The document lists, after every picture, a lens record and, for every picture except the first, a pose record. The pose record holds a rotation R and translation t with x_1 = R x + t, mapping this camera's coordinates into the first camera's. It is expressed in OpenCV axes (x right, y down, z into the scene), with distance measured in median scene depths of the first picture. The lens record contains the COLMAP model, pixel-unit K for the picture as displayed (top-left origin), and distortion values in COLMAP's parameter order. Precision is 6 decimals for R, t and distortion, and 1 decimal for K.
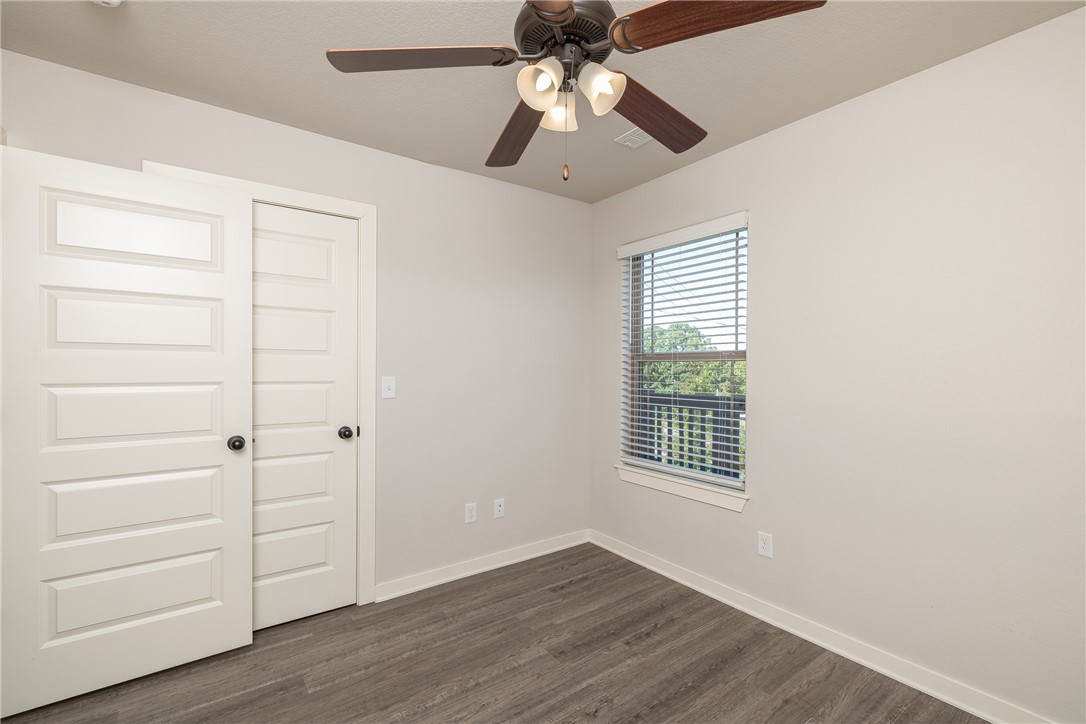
lens RADIAL K [[471.9, 0, 543.4], [0, 471.9, 369.2], [0, 0, 1]] dist [0.008280, -0.001851]
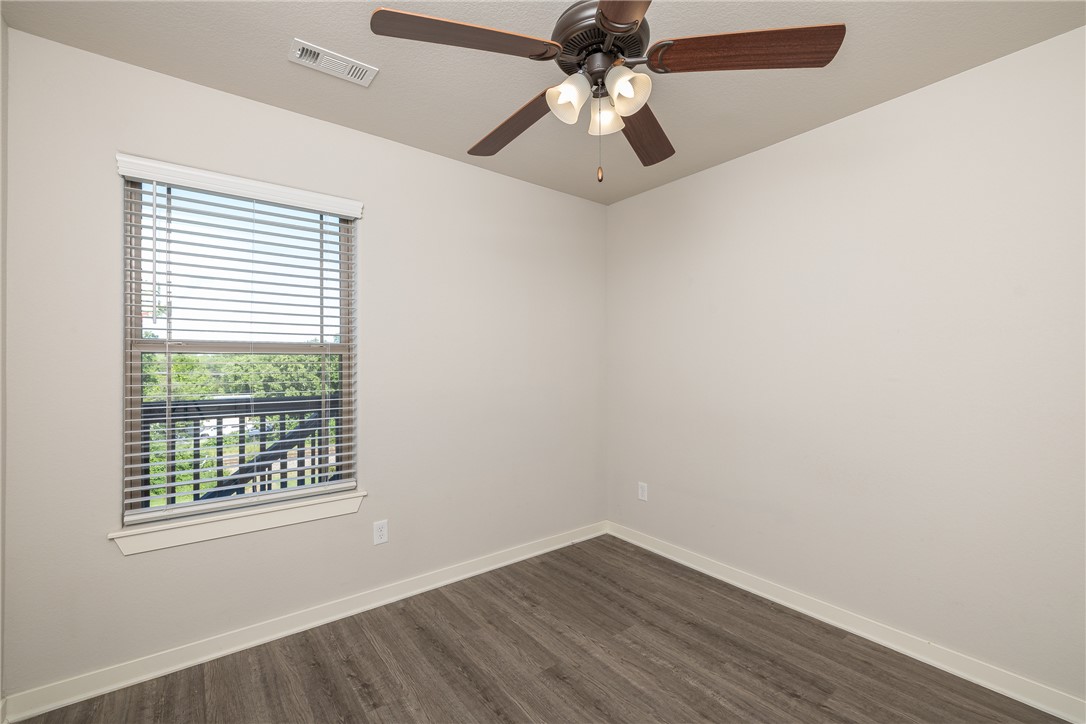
lens RADIAL K [[471.9, 0, 543.7], [0, 471.9, 356.0], [0, 0, 1]] dist [0.008280, -0.001851]
pose [[-0.028601, 0.004139, 0.999582, -0.771980], [0.001713, 0.999990, -0.004092, -0.015740], [-0.999589, 0.001596, -0.028608, 0.886908]]
